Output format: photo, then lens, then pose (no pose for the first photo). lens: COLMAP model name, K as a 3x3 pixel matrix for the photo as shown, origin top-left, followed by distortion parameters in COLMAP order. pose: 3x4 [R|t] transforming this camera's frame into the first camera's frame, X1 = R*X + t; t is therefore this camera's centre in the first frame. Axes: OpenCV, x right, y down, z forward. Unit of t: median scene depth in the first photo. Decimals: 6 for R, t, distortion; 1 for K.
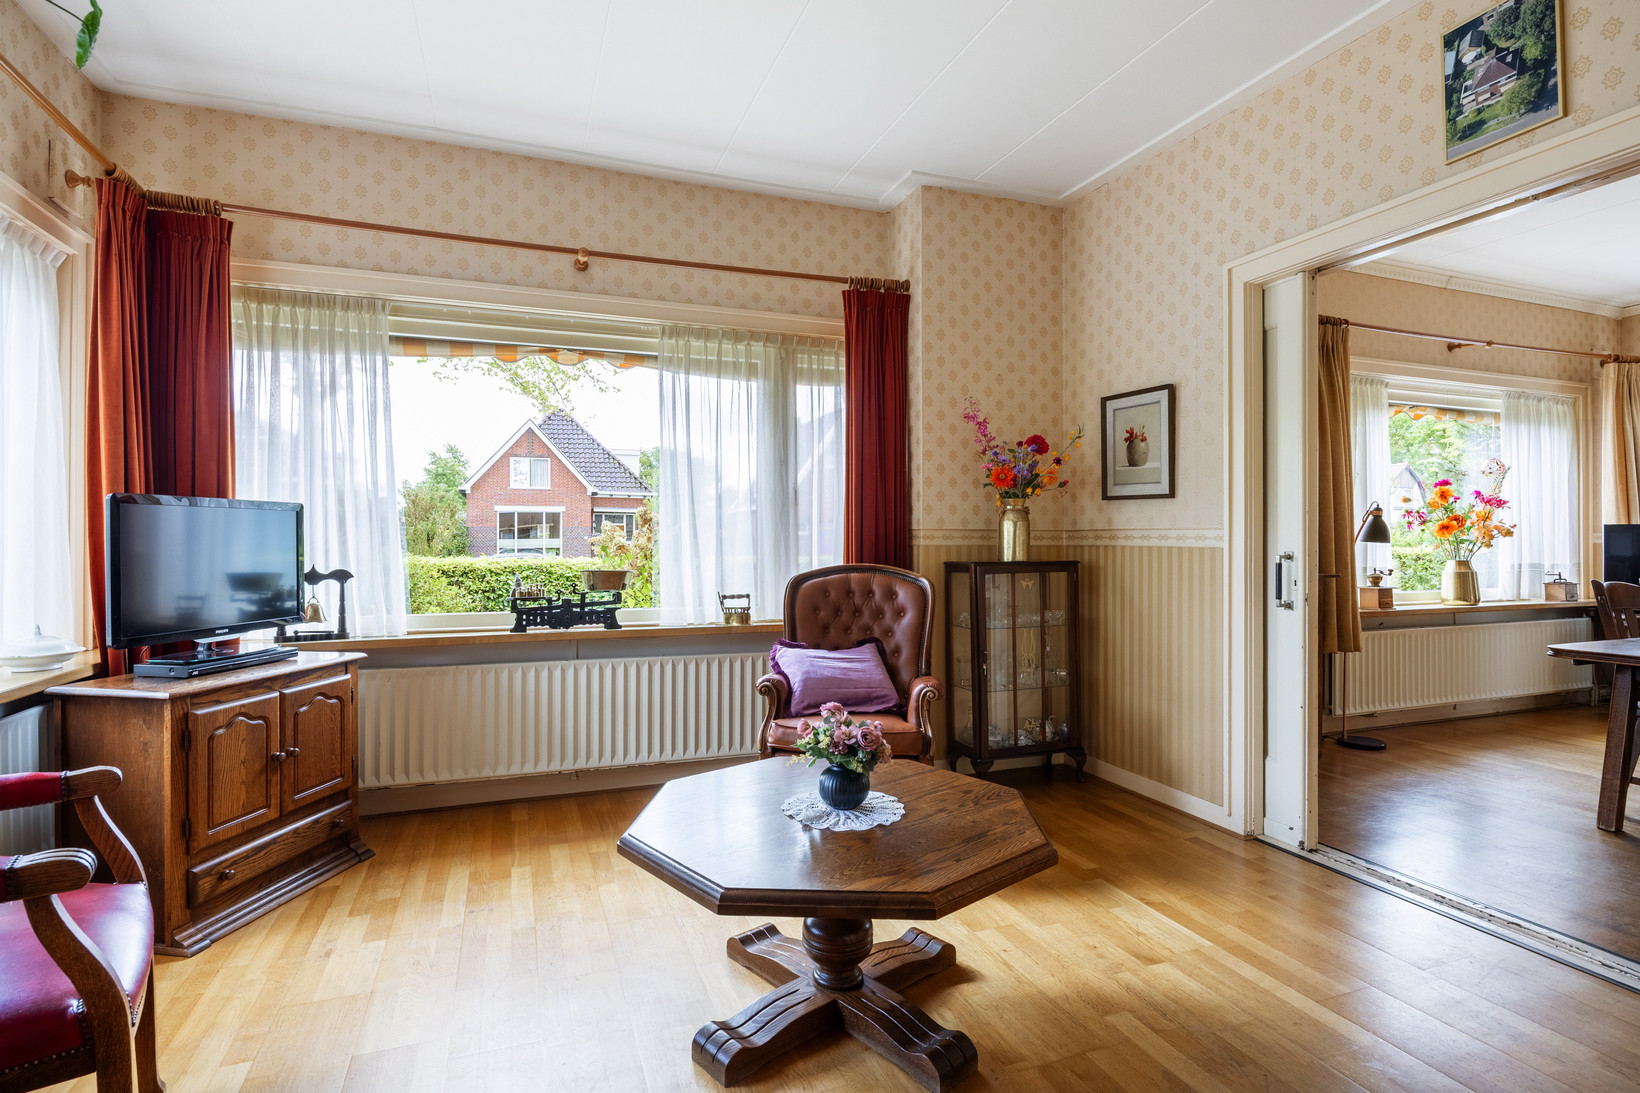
lens RADIAL K [[819.6, 0, 820.1], [0, 819.6, 538.8], [0, 0, 1]] dist [-0.008086, 0.001673]
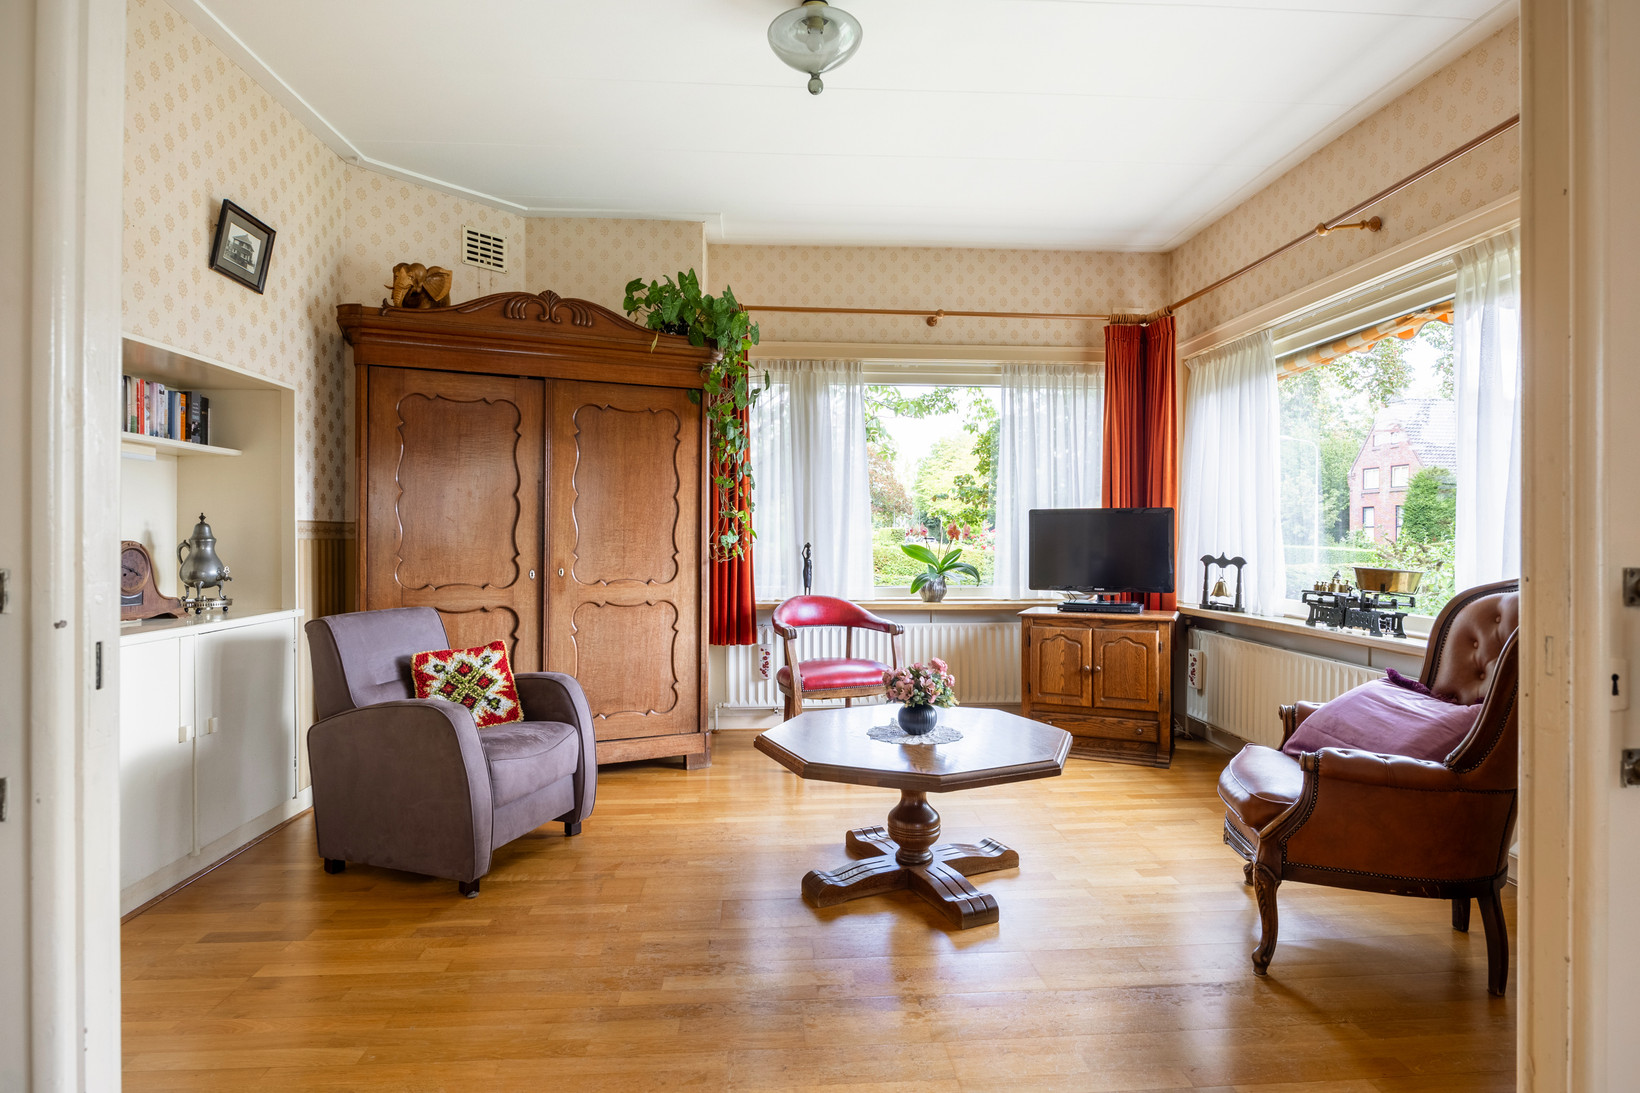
lens RADIAL K [[861.4, 0, 818.4], [0, 861.4, 536.5], [0, 0, 1]] dist [-0.001255, 0.000385]
pose [[-0.284239, 0.002685, -0.958750, 0.815507], [0.000937, 0.999996, 0.002522, 0.002299], [0.958753, -0.000181, -0.284240, 0.717097]]
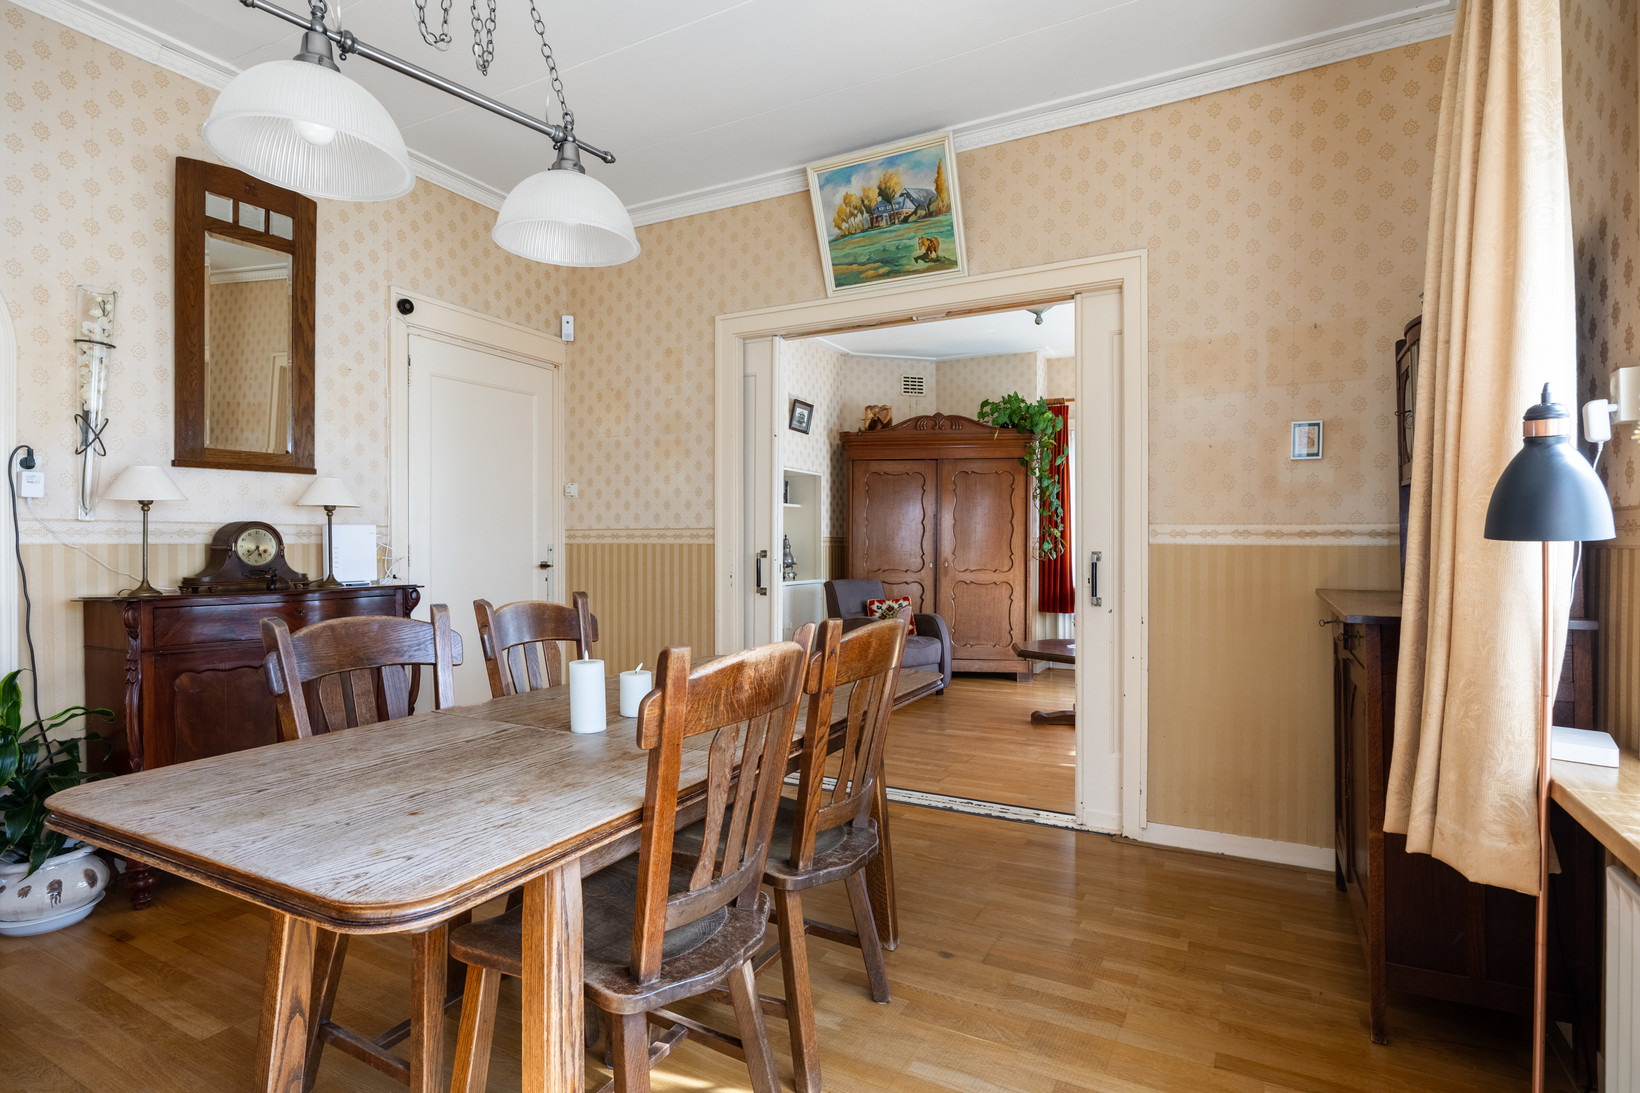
lens RADIAL K [[819.6, 0, 816.7], [0, 819.6, 543.6], [0, 0, 1]] dist [-0.008086, 0.001673]
pose [[-0.756254, -0.001377, -0.654277, 1.349668], [0.000515, 0.999996, -0.002700, 0.007263], [0.654278, -0.002379, -0.756250, 1.357503]]
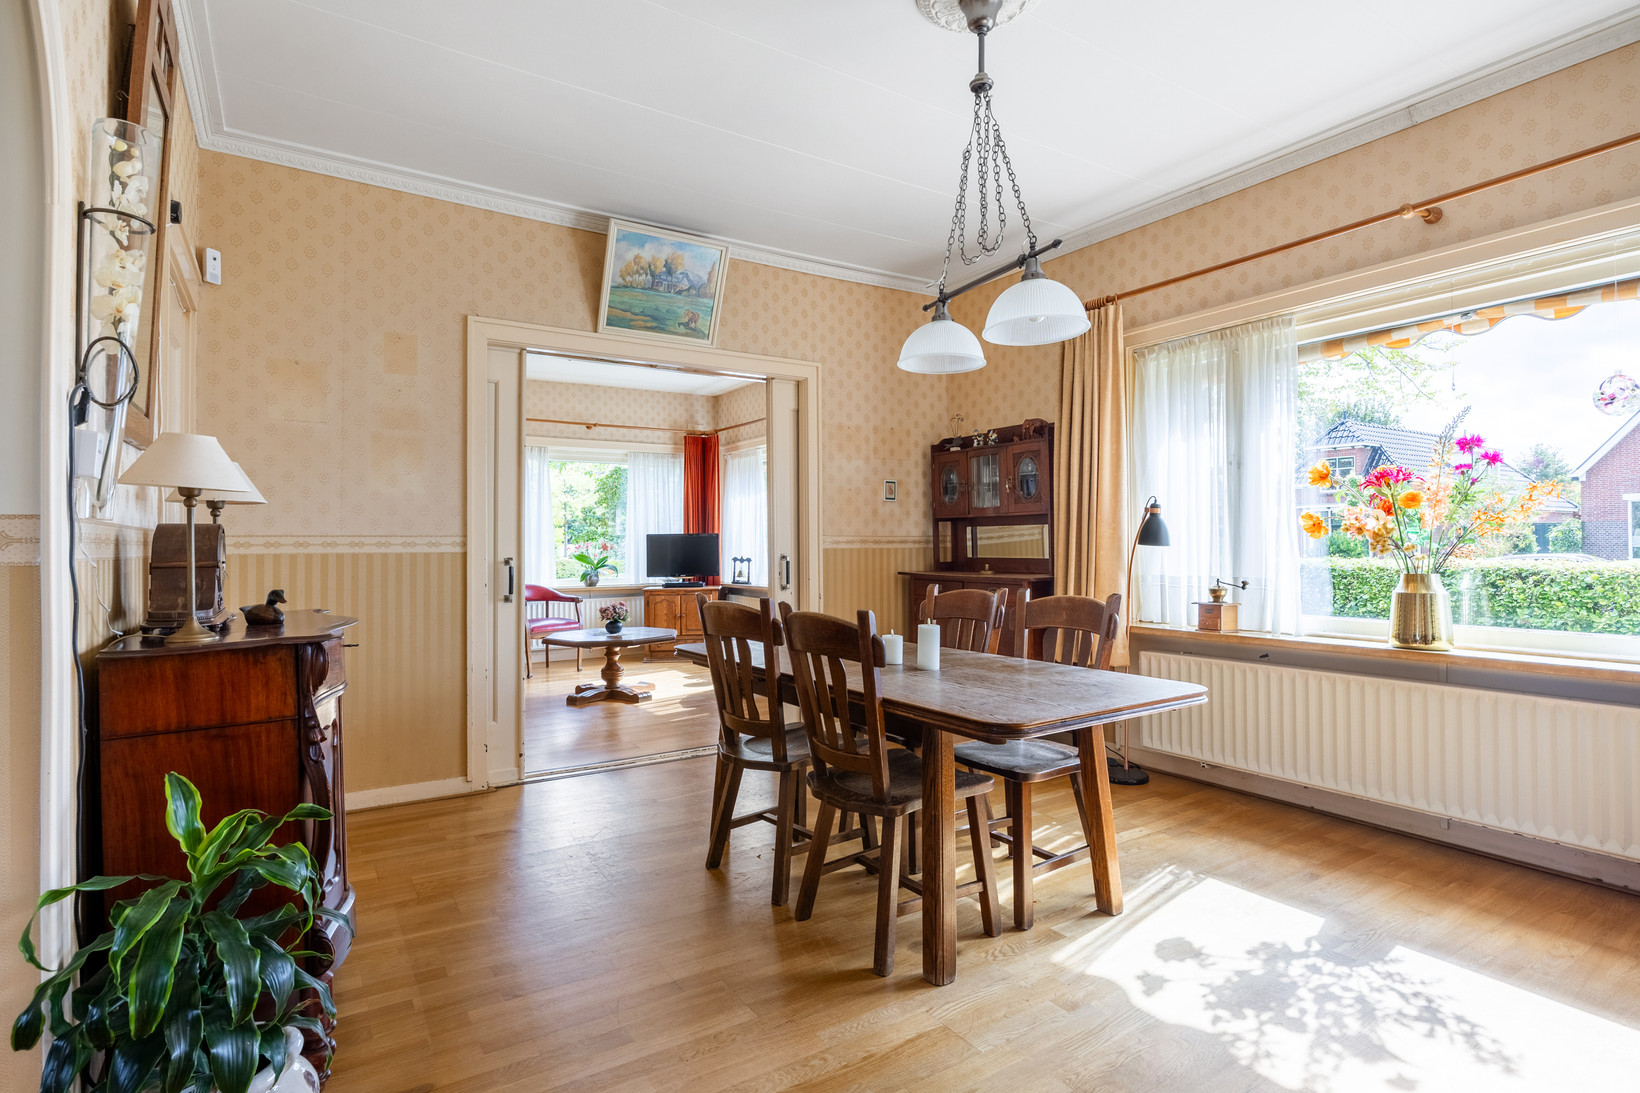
lens RADIAL K [[819.6, 0, 814.6], [0, 819.6, 535.6], [0, 0, 1]] dist [-0.008086, 0.001673]
pose [[0.200971, -0.013167, -0.979509, 1.862129], [0.010730, 0.999879, -0.011240, -0.000377], [0.979538, -0.008251, 0.201088, 0.650533]]
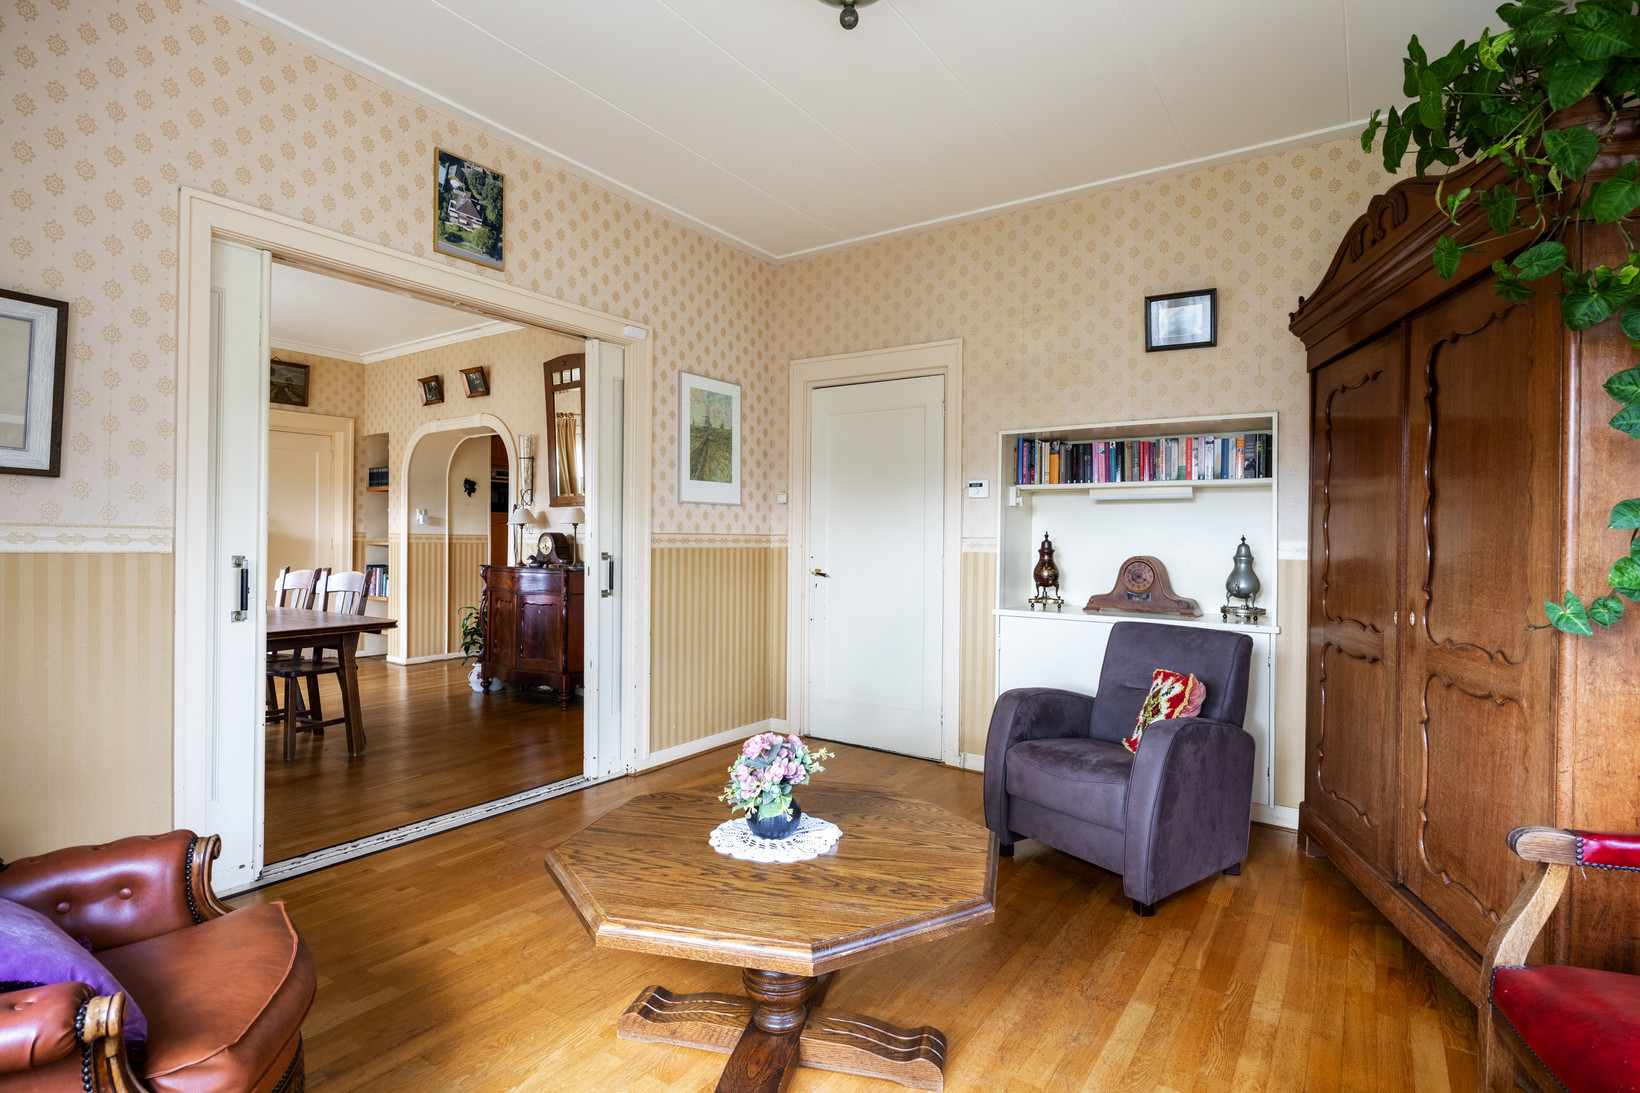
lens RADIAL K [[819.6, 0, 822.7], [0, 819.6, 540.1], [0, 0, 1]] dist [-0.008086, 0.001673]
pose [[-0.584254, -0.005219, 0.811554, -0.439576], [-0.012822, 0.999914, -0.002801, -0.005609], [-0.811469, -0.012042, -0.584271, 0.868902]]
